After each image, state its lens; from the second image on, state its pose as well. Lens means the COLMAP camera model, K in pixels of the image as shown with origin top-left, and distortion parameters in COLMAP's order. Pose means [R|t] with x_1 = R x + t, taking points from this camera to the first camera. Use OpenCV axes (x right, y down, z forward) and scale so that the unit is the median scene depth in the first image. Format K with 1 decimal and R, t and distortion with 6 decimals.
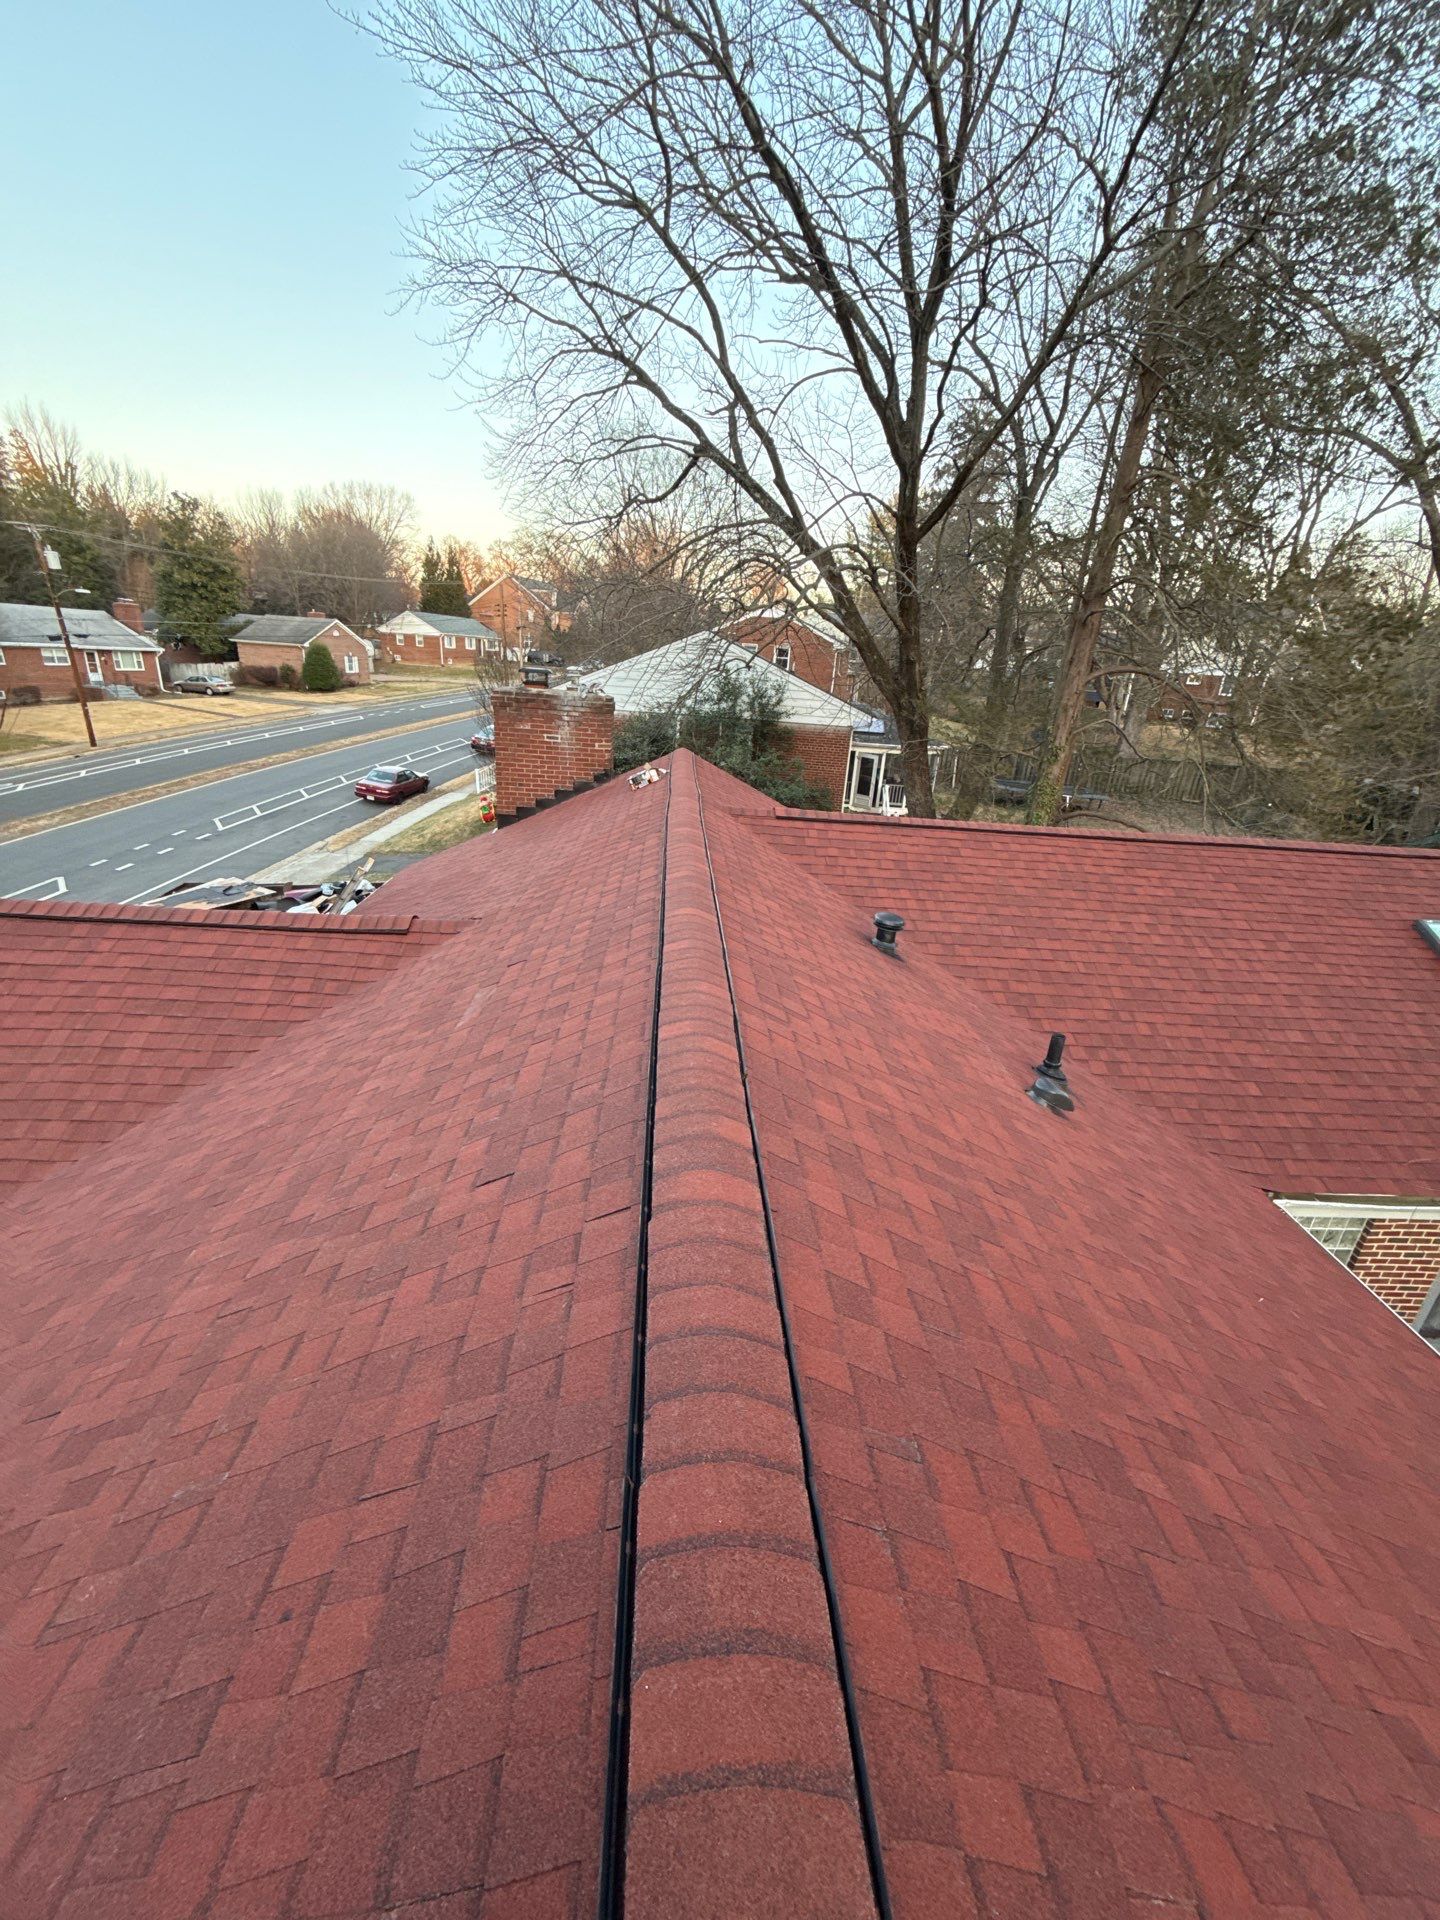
lens RADIAL K [[760.1, 0, 718.7], [0, 760.1, 958.4], [0, 0, 1]] dist [-0.001397, 0.000030]
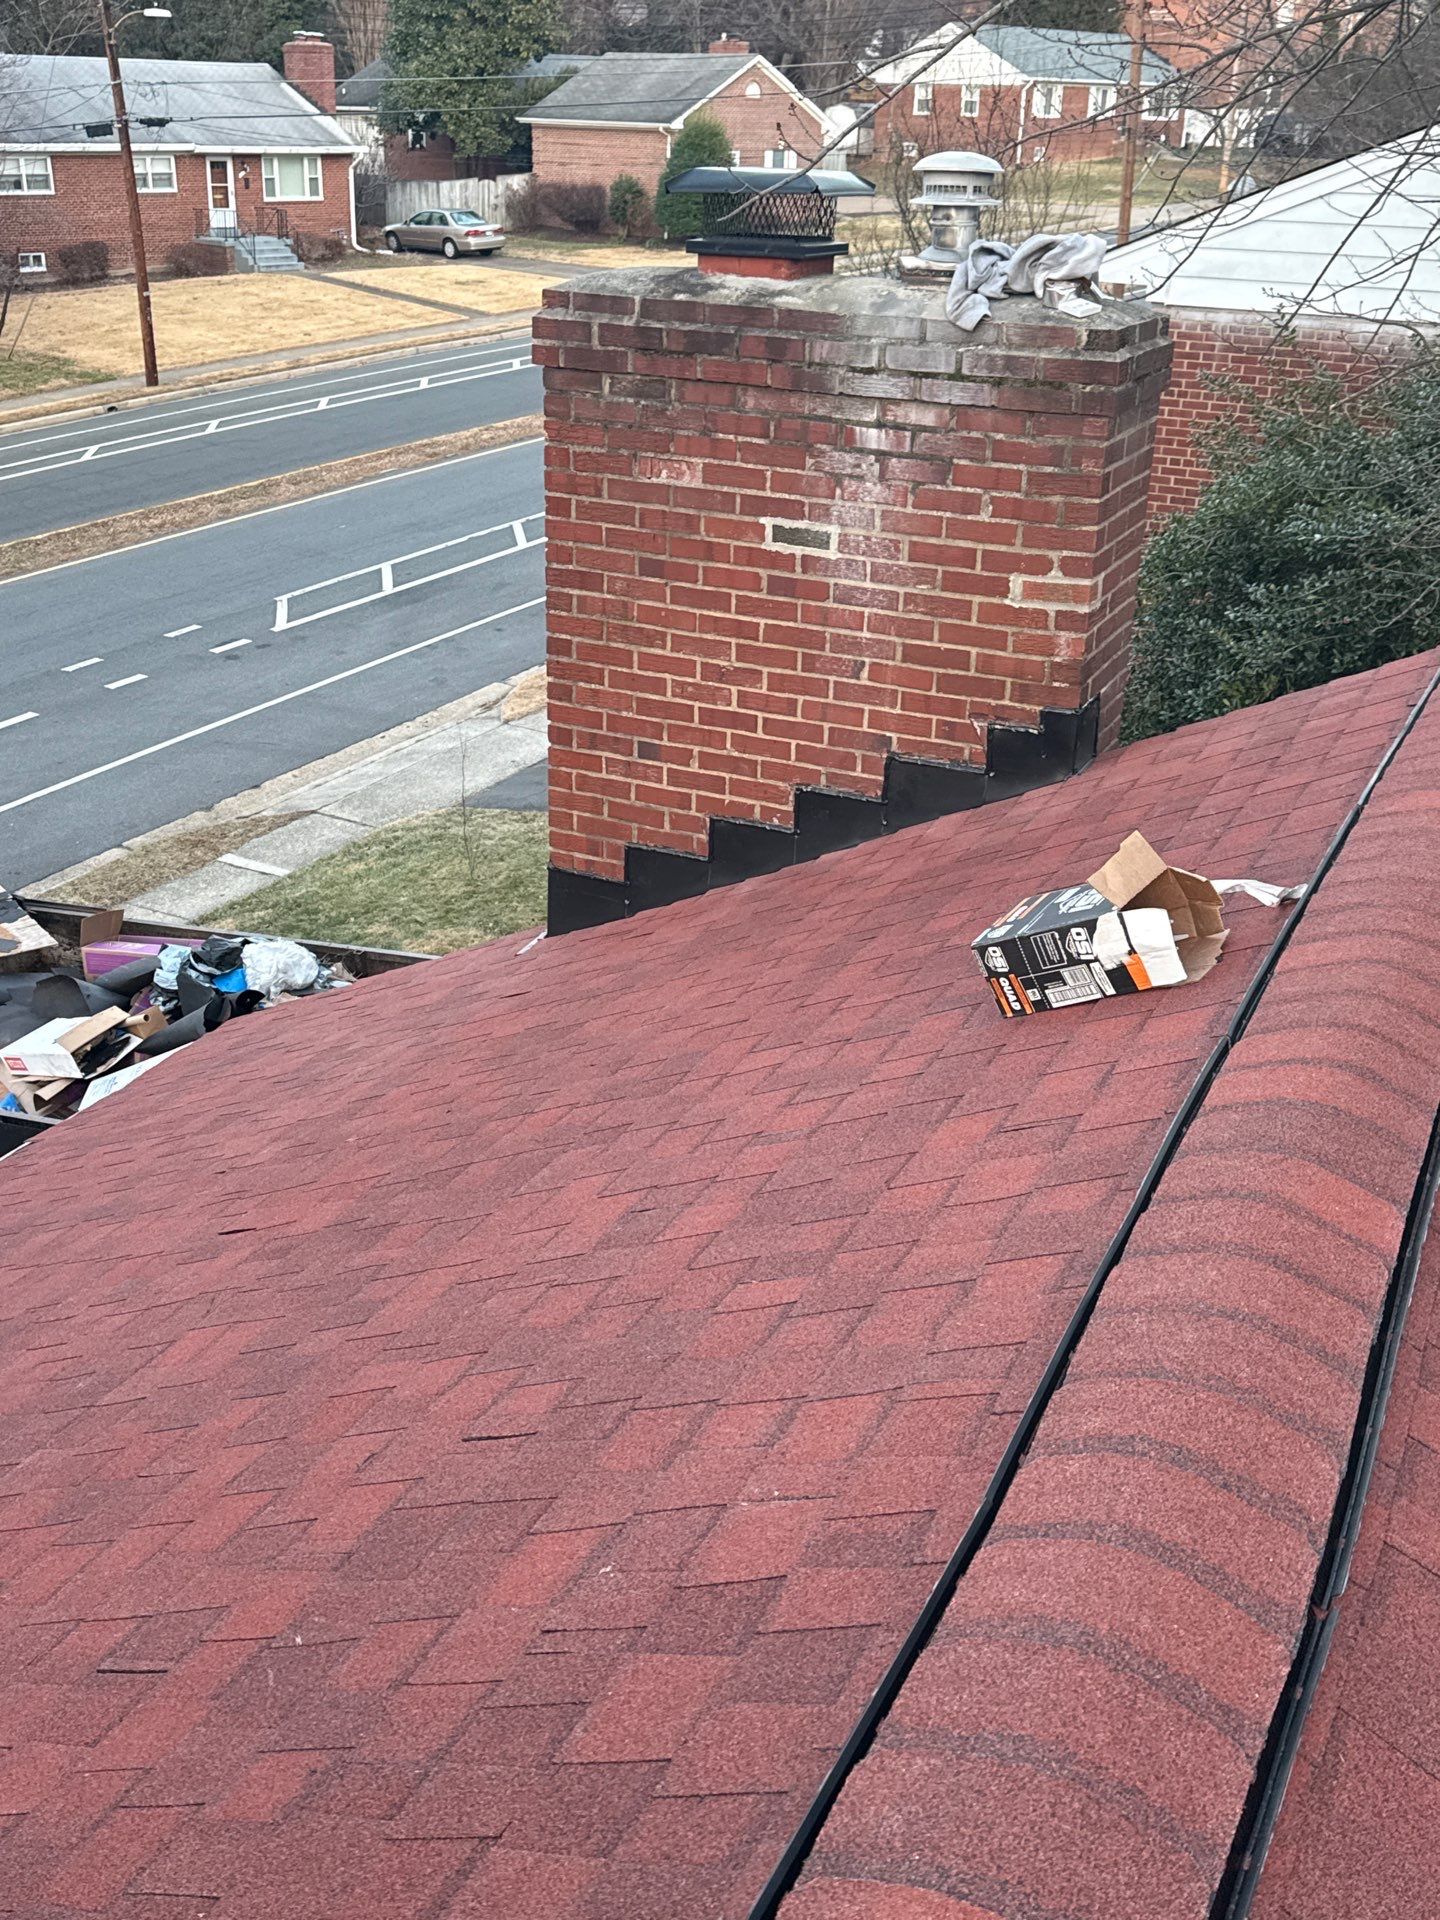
lens RADIAL K [[1931.4, 0, 712.0], [0, 1931.4, 958.5], [0, 0, 1]] dist [0.205942, -0.431291]
pose [[0.879840, 0.148878, -0.451351, 0.001728], [-0.141695, 0.988652, 0.049894, -0.149058], [0.453657, 0.020055, 0.890951, 0.397539]]
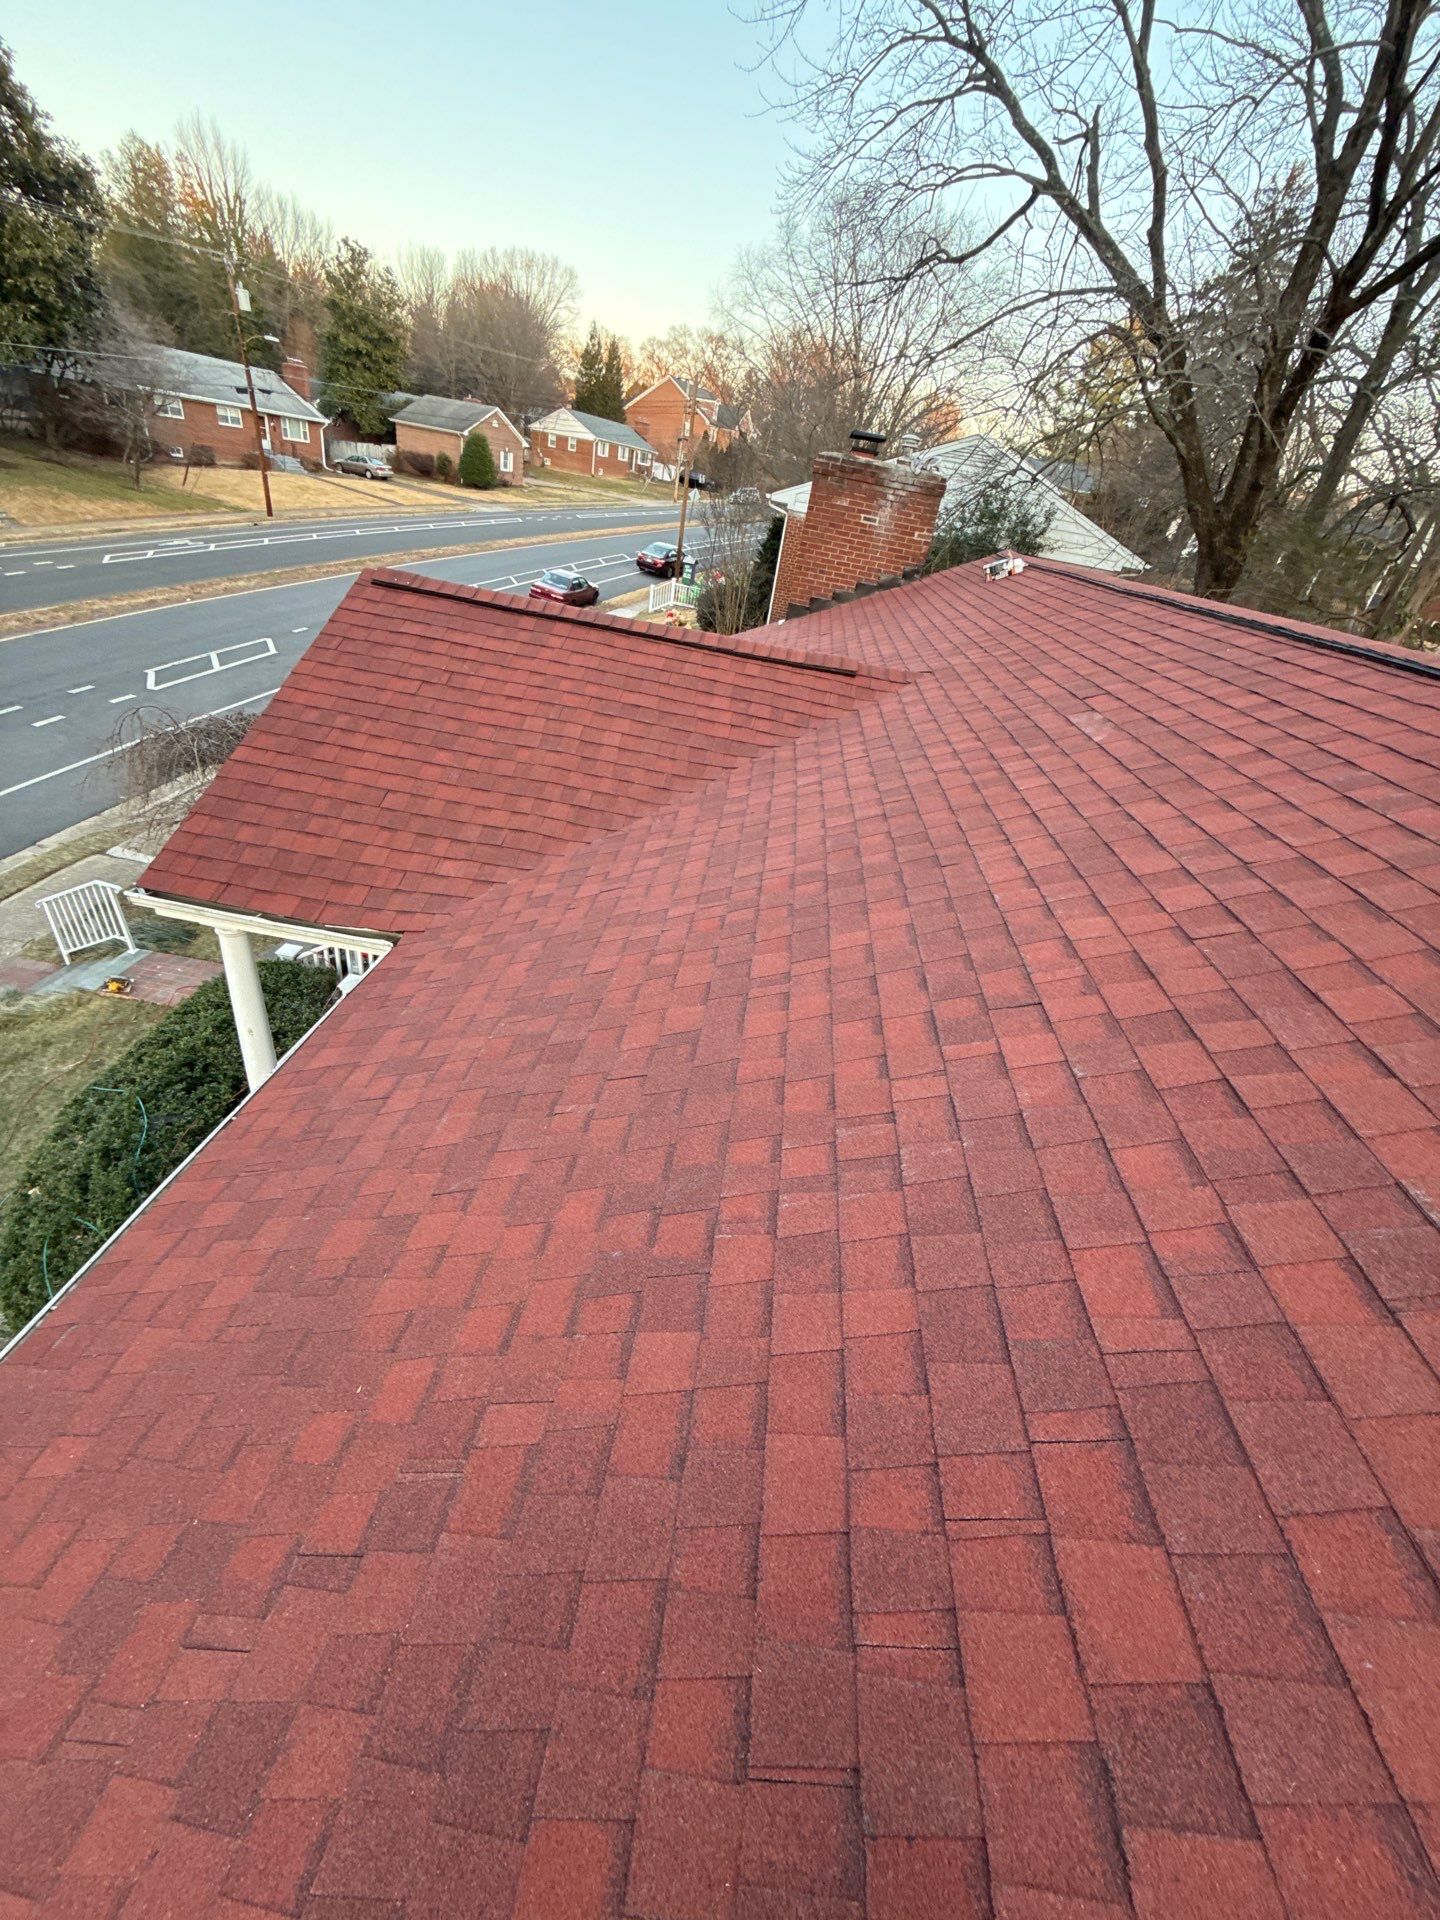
lens RADIAL K [[759.4, 0, 717.6], [0, 759.4, 959.4], [0, 0, 1]] dist [-0.001521, -0.000627]
pose [[0.982525, 0.164749, -0.086613, -0.168659], [-0.148013, 0.973720, 0.173095, 0.064183], [0.112854, -0.157251, 0.981089, 0.010943]]
